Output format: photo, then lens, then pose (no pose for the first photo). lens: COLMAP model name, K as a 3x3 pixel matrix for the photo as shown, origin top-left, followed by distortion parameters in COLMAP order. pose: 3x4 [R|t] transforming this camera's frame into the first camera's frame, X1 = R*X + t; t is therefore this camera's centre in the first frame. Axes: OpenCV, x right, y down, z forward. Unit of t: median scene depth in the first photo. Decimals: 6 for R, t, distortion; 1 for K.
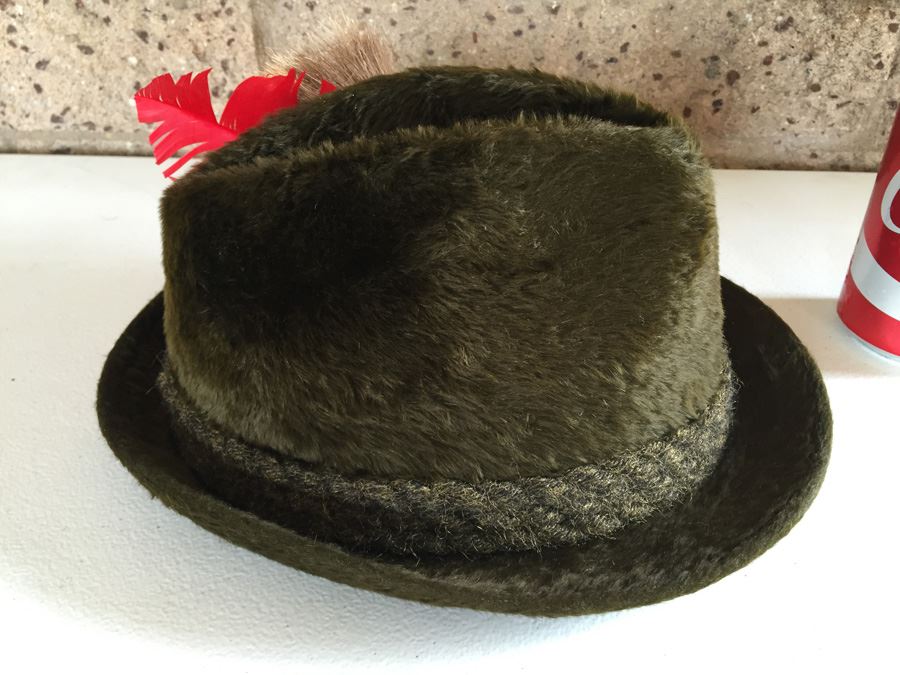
lens RADIAL K [[799.5, 0, 445.4], [0, 799.5, 335.0], [0, 0, 1]] dist [0.048323, -0.118518]
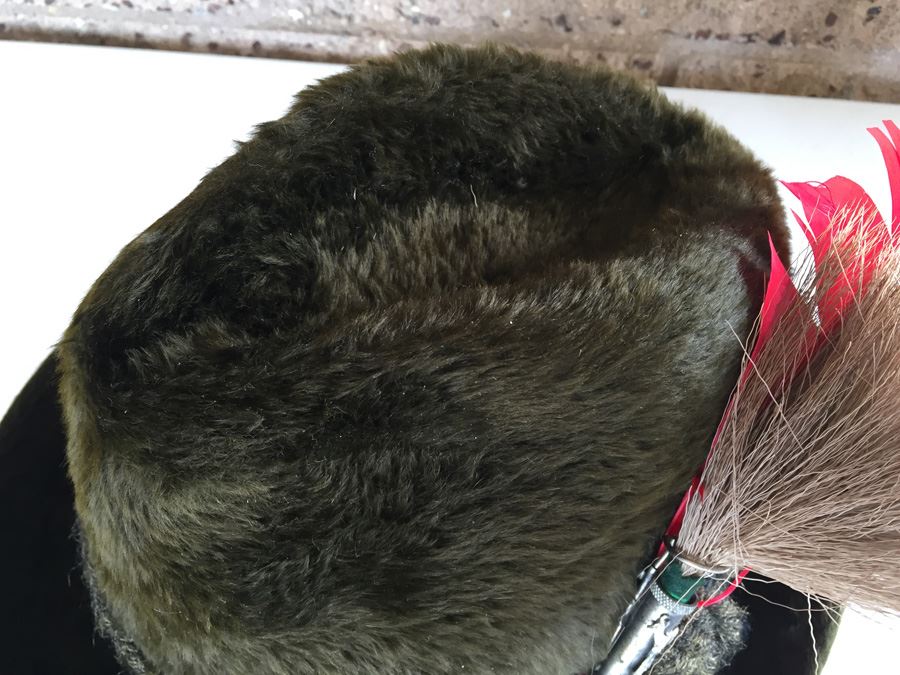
lens RADIAL K [[799.5, 0, 443.9], [0, 799.5, 335.3], [0, 0, 1]] dist [0.048323, -0.118518]
pose [[0.999326, 0.036451, 0.004300, -0.050649], [-0.036108, 0.955298, 0.293432, -0.218067], [0.006589, -0.293390, 0.955970, 0.225242]]
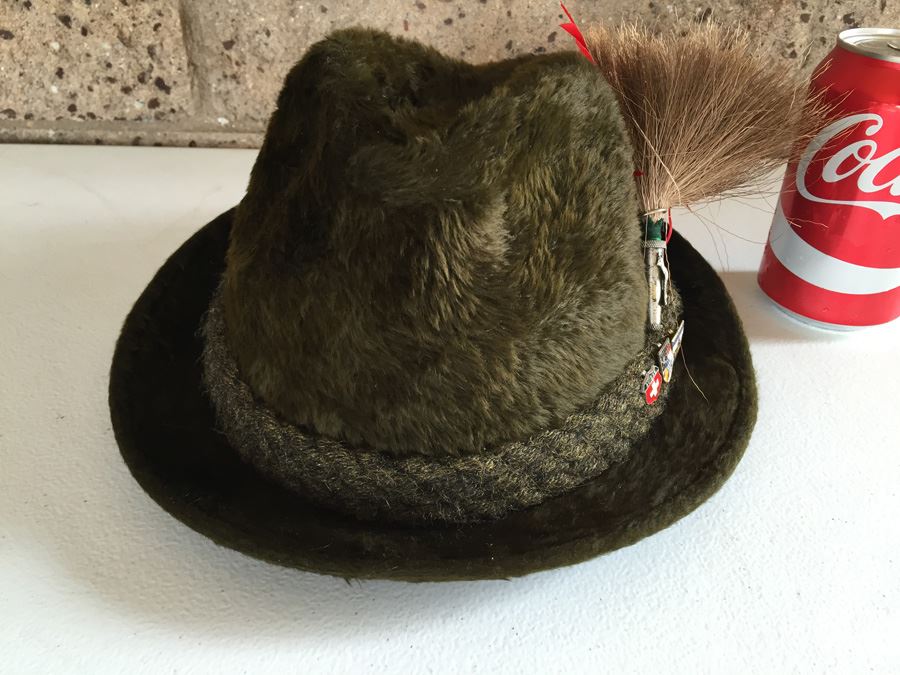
lens RADIAL K [[799.5, 0, 454.7], [0, 799.5, 335.0], [0, 0, 1]] dist [0.048323, -0.118518]
pose [[0.996070, -0.019355, 0.086424, 0.003400], [0.020860, 0.999645, -0.016546, 0.038011], [-0.086073, 0.018284, 0.996121, -0.002636]]
